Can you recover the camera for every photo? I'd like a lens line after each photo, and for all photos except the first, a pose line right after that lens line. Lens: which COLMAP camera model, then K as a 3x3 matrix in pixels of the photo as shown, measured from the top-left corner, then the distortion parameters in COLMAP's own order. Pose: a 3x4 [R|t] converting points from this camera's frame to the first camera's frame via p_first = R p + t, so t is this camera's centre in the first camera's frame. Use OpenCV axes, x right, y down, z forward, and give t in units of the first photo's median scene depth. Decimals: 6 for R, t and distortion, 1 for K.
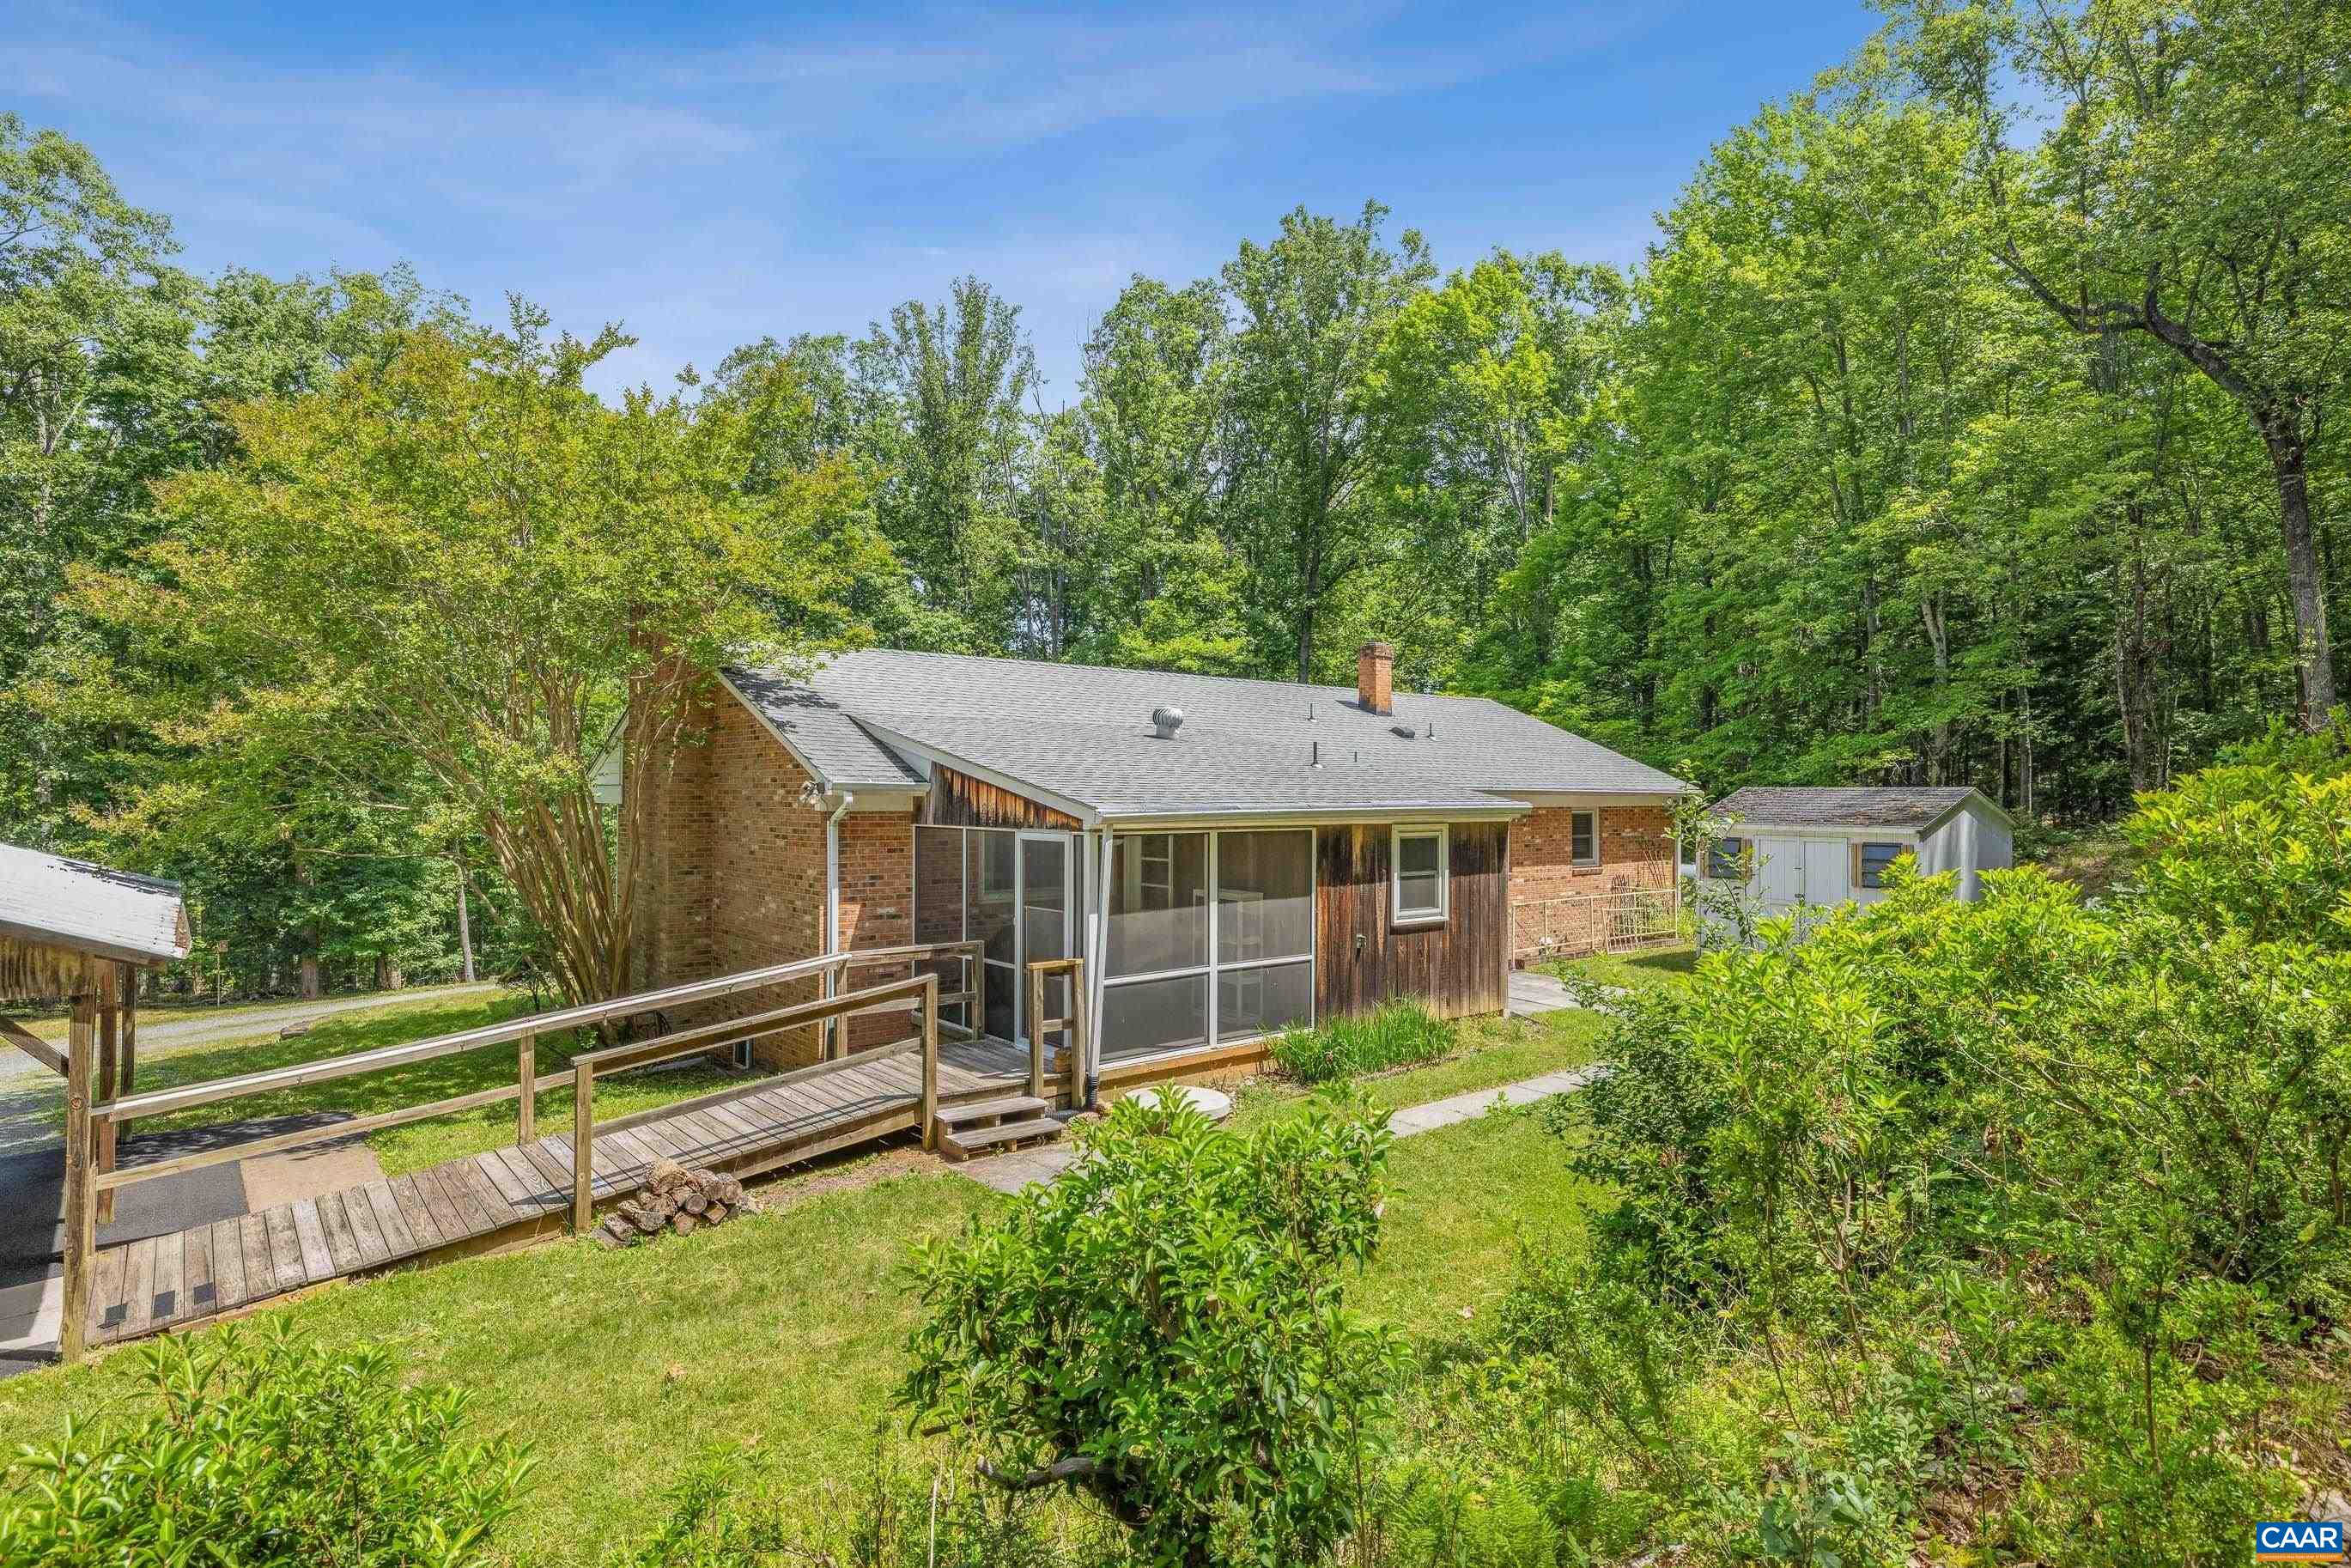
lens RADIAL K [[1256.9, 0, 1176.3], [0, 1256.9, 771.8], [0, 0, 1]] dist [-0.000069, -0.000123]
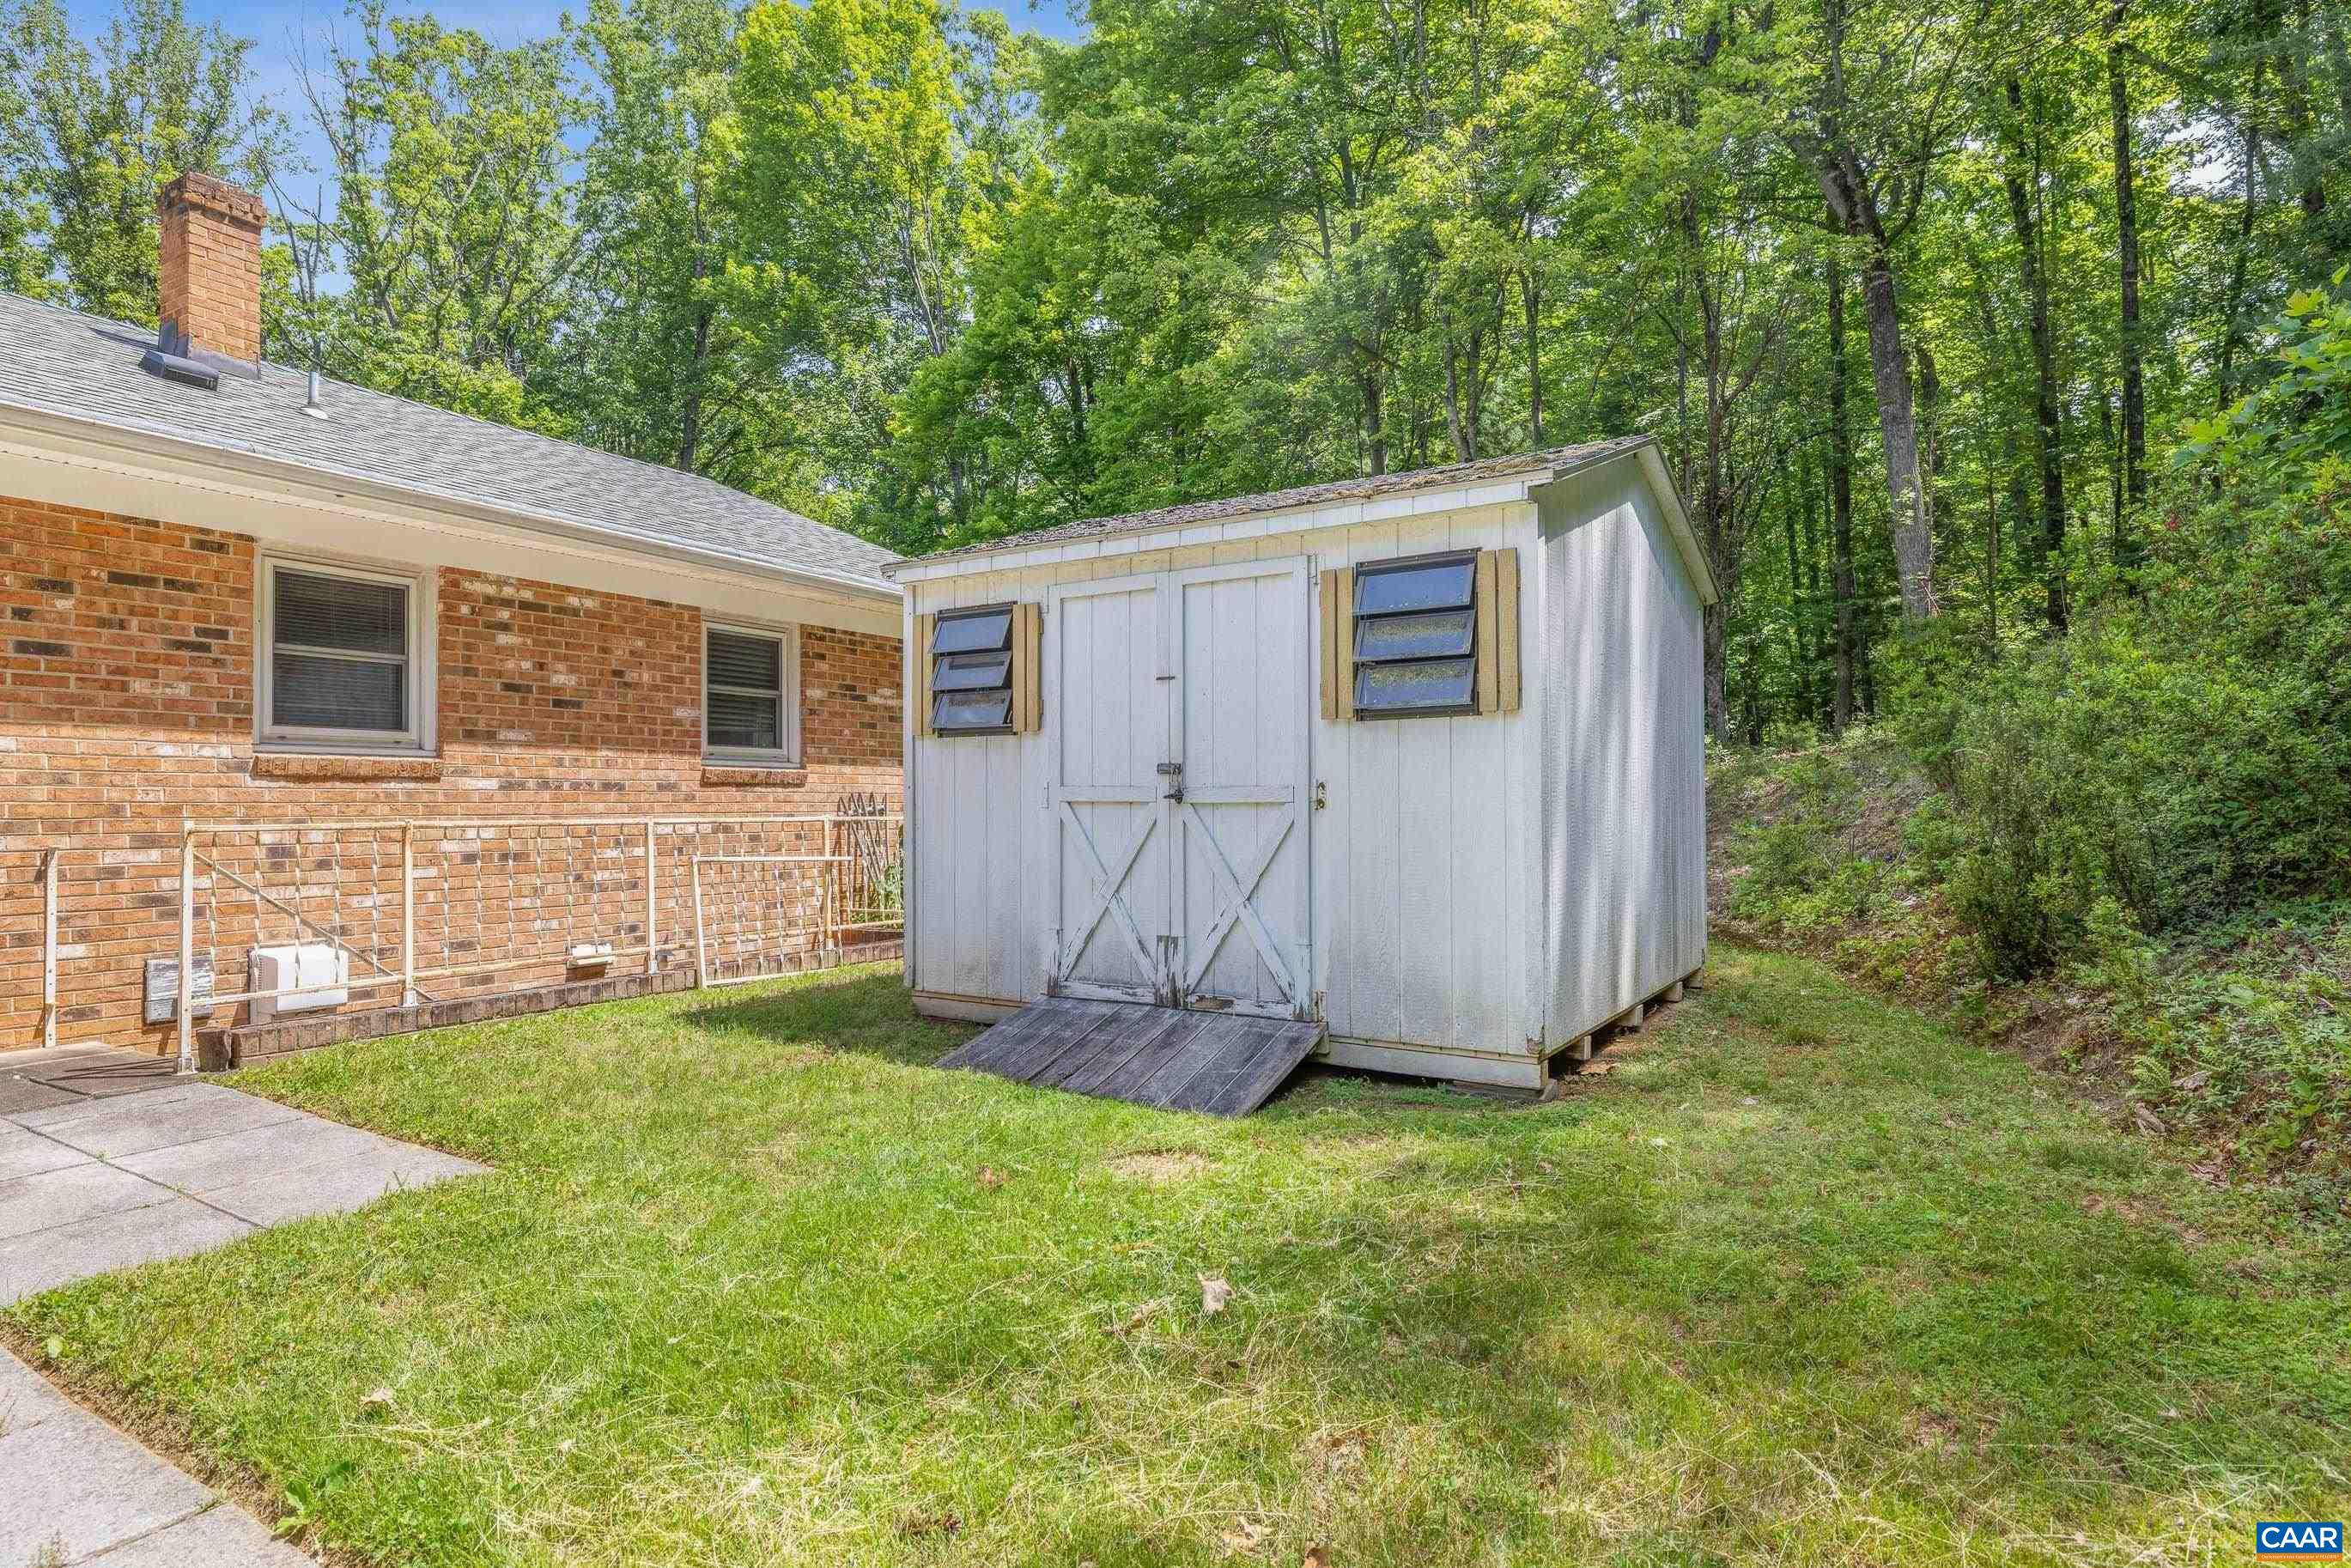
lens RADIAL K [[1256.9, 0, 1186.6], [0, 1256.9, 785.8], [0, 0, 1]] dist [-0.000069, -0.000123]
pose [[0.937164, -0.001257, 0.348886, 0.252679], [0.001091, 0.999999, 0.000672, 0.065650], [-0.348887, -0.000249, 0.937165, 0.458731]]
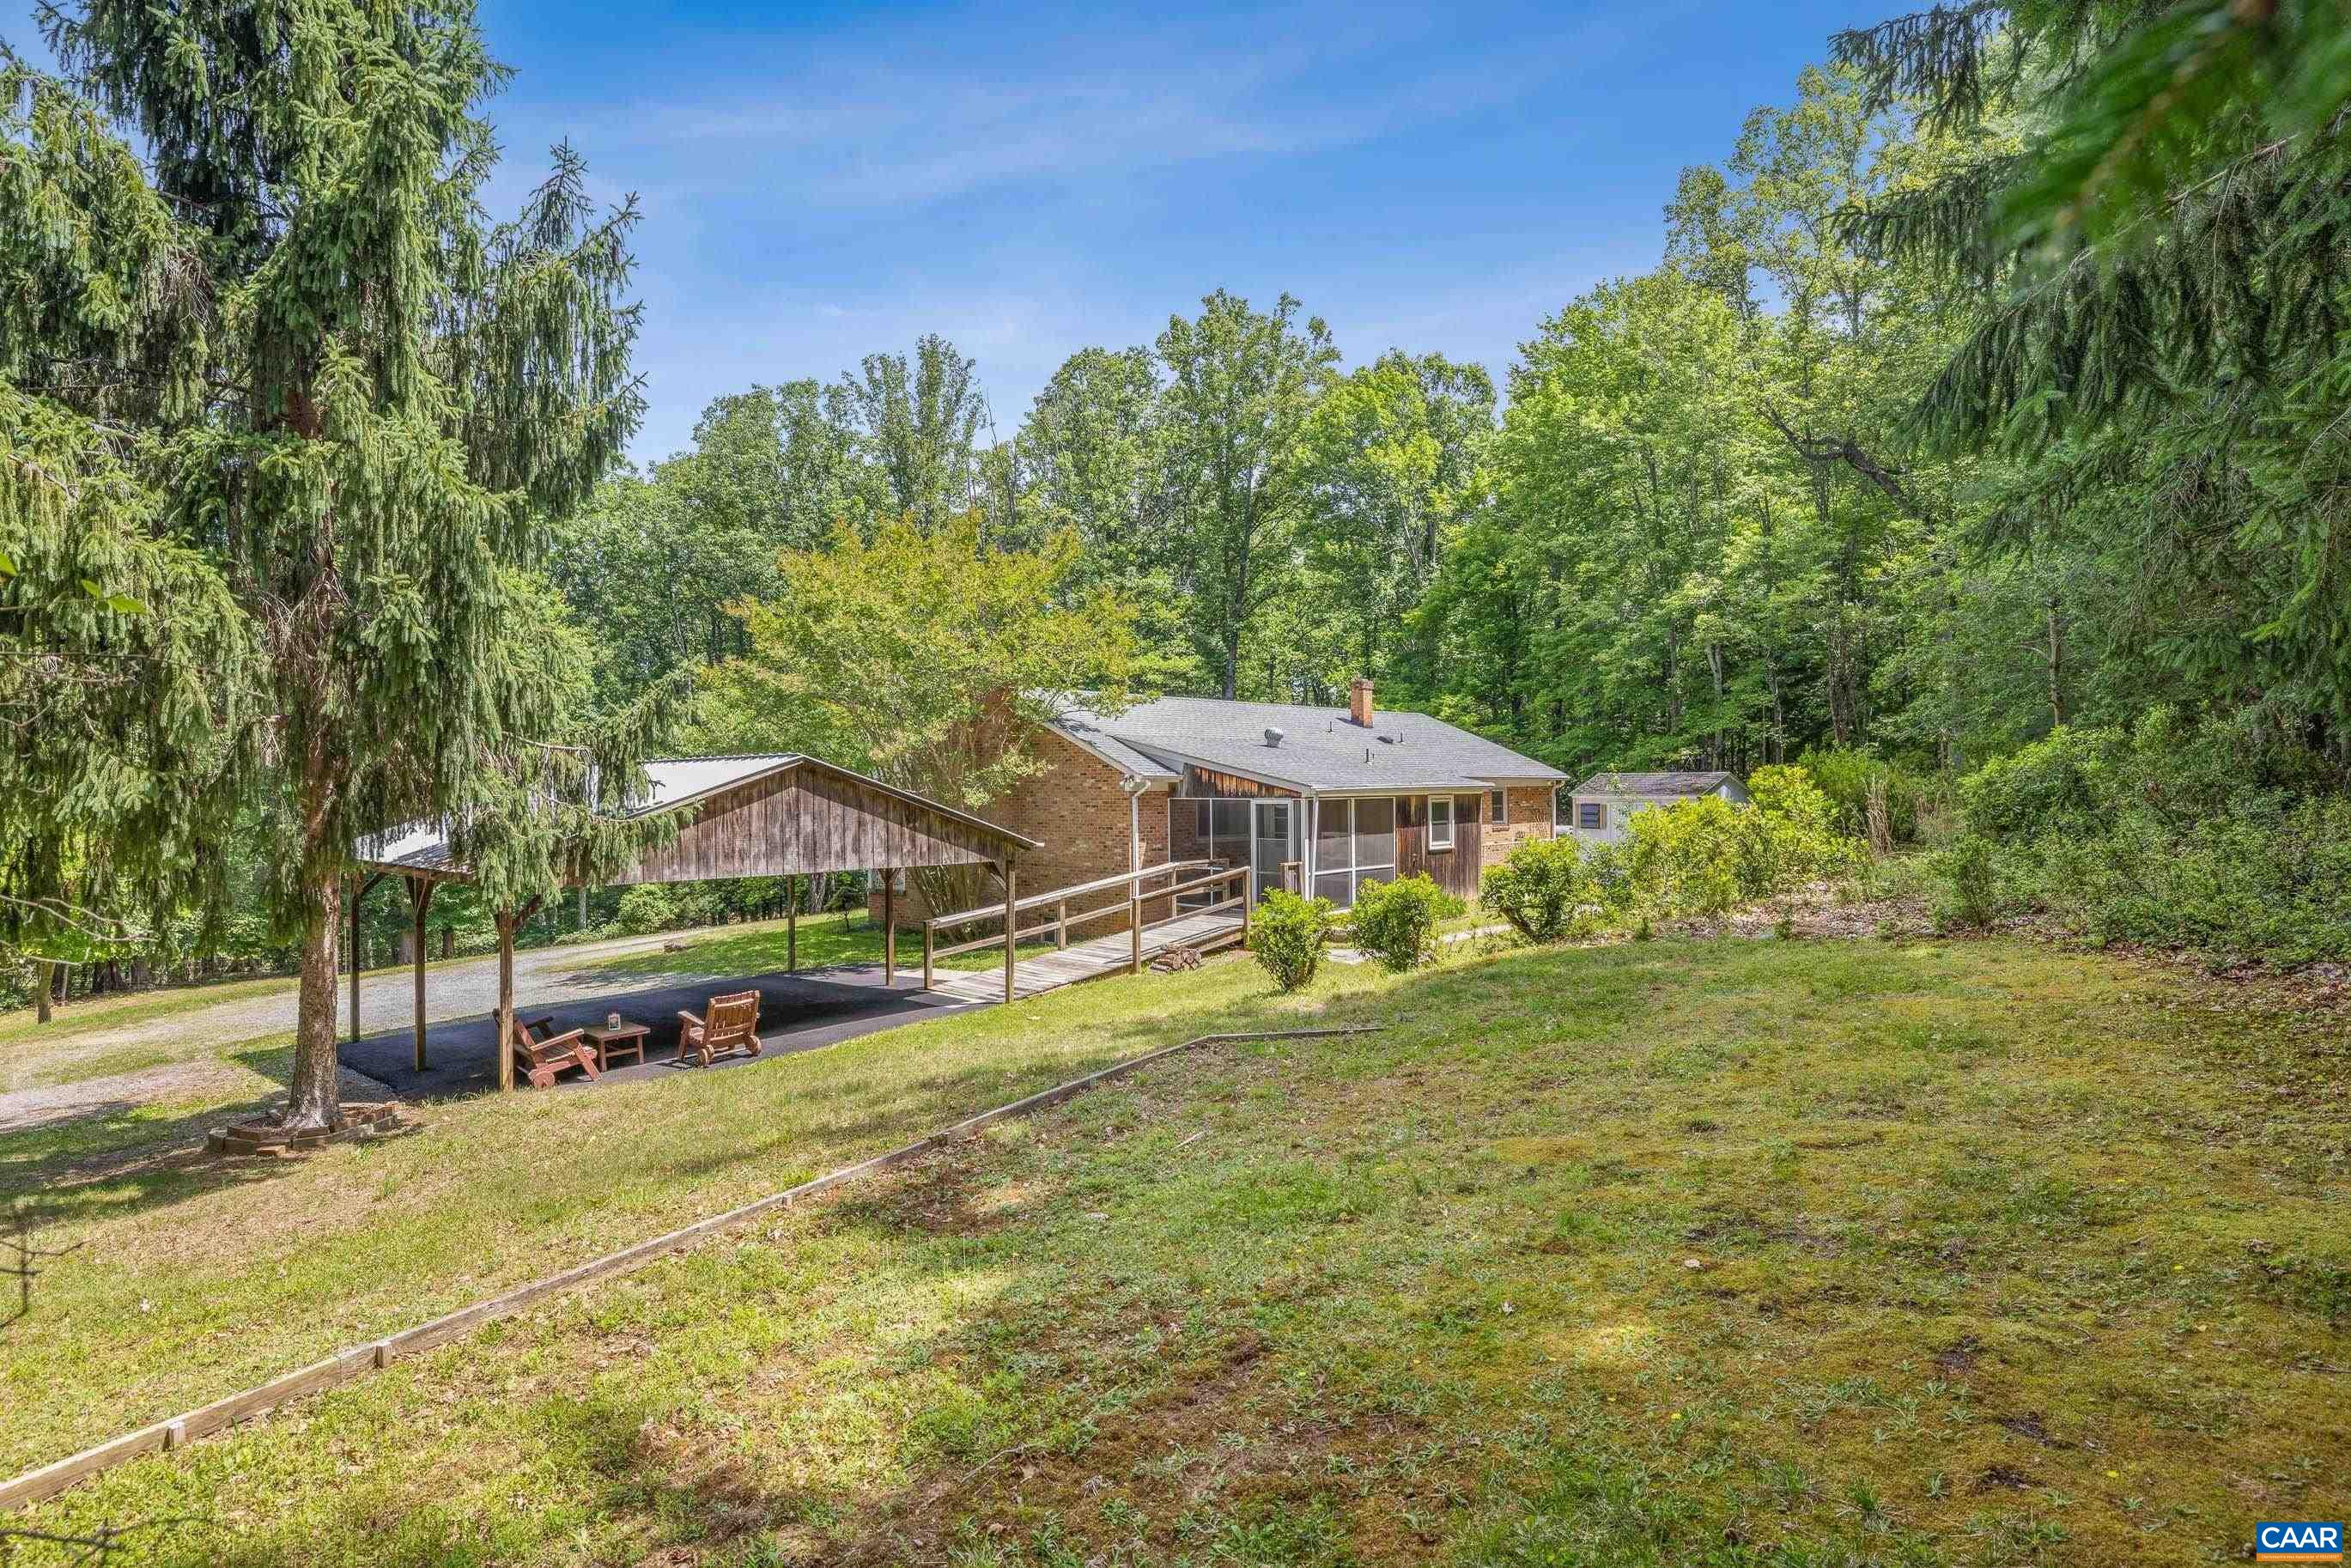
lens RADIAL K [[1256.9, 0, 1186.5], [0, 1256.9, 771.0], [0, 0, 1]] dist [-0.000069, -0.000123]
pose [[0.990890, -0.009593, 0.134328, -0.209743], [0.008801, 0.999940, 0.006491, -0.004055], [-0.134383, -0.005250, 0.990916, -0.381067]]
